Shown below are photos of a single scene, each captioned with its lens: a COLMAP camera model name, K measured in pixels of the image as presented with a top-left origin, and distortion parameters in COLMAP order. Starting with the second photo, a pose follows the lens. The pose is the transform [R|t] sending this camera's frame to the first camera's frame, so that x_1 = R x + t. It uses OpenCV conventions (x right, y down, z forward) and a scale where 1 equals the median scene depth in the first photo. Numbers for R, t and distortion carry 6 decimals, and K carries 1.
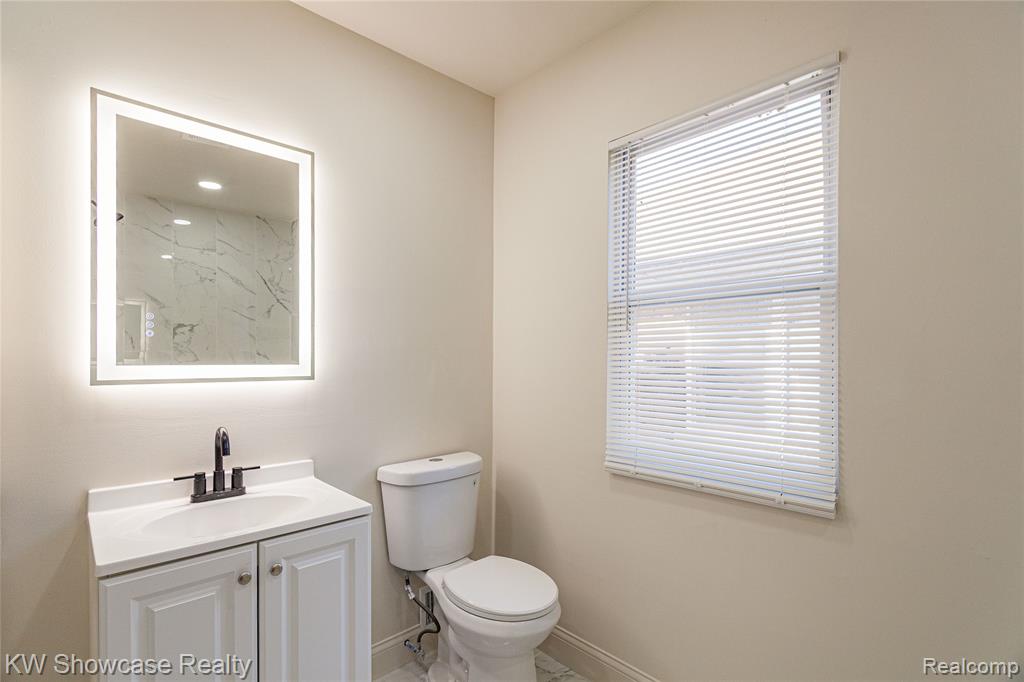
lens RADIAL K [[484.4, 0, 494.6], [0, 484.4, 356.1], [0, 0, 1]] dist [0.012637, -0.000129]
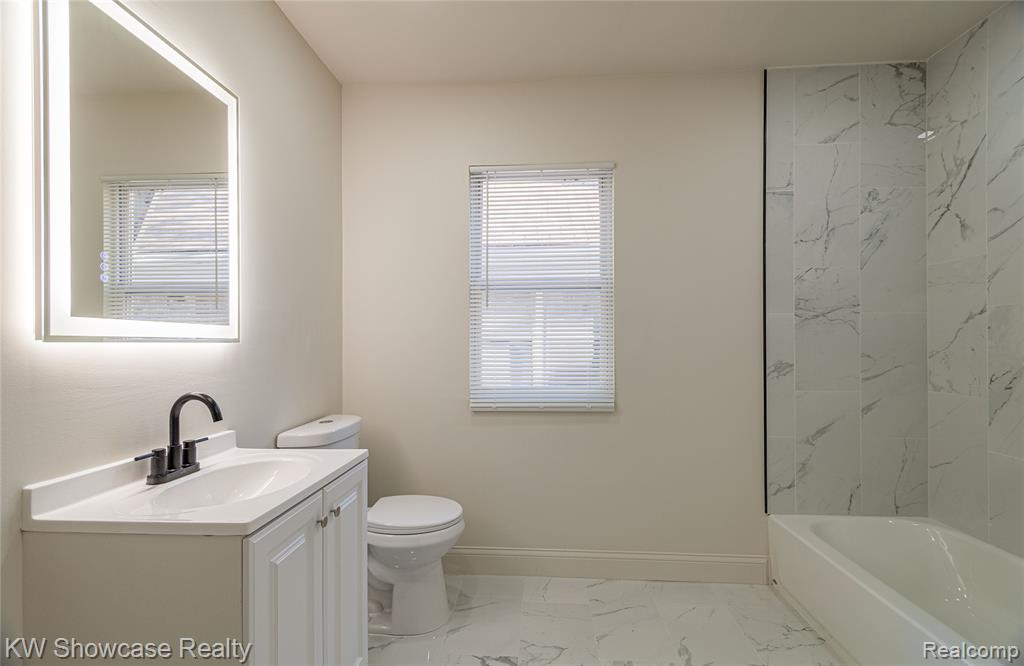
lens RADIAL K [[466.9, 0, 511.6], [0, 466.9, 339.4], [0, 0, 1]] dist [0.019205, -0.000219]
pose [[0.714870, 0.000904, 0.699257, -0.631567], [0.000136, 0.999999, -0.001432, 0.044014], [-0.699258, 0.001119, 0.714869, -0.006658]]
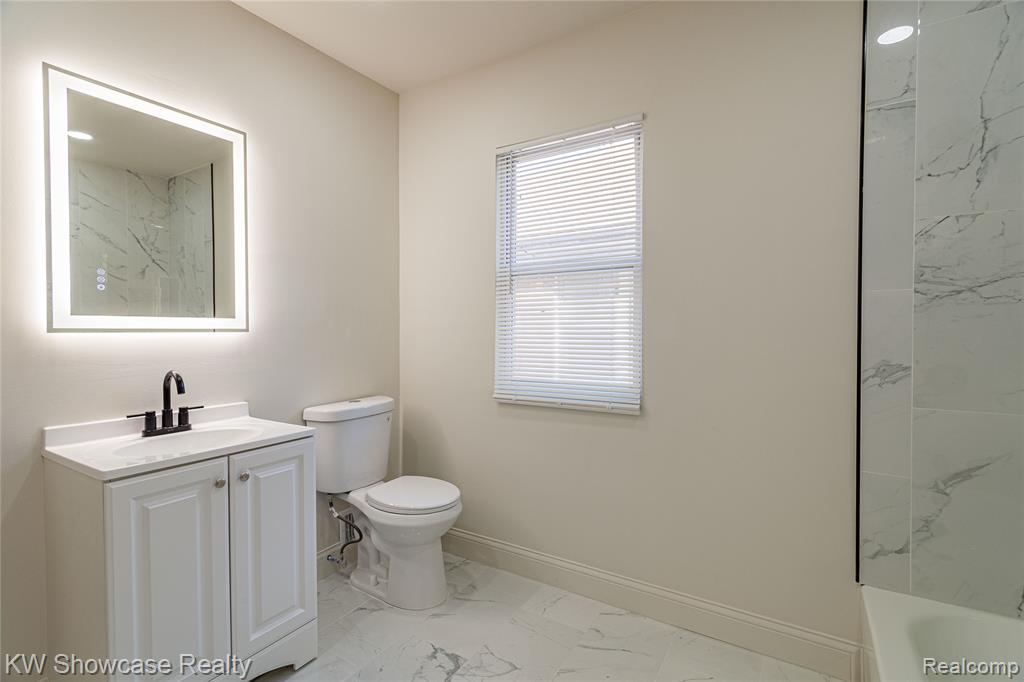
lens RADIAL K [[478.7, 0, 509.9], [0, 478.7, 333.5], [0, 0, 1]] dist [0.011533, -0.000297]
pose [[0.961322, -0.006077, 0.275360, -0.090625], [0.001624, 0.999864, 0.016396, 0.034835], [-0.275423, -0.015314, 0.961201, -0.265545]]
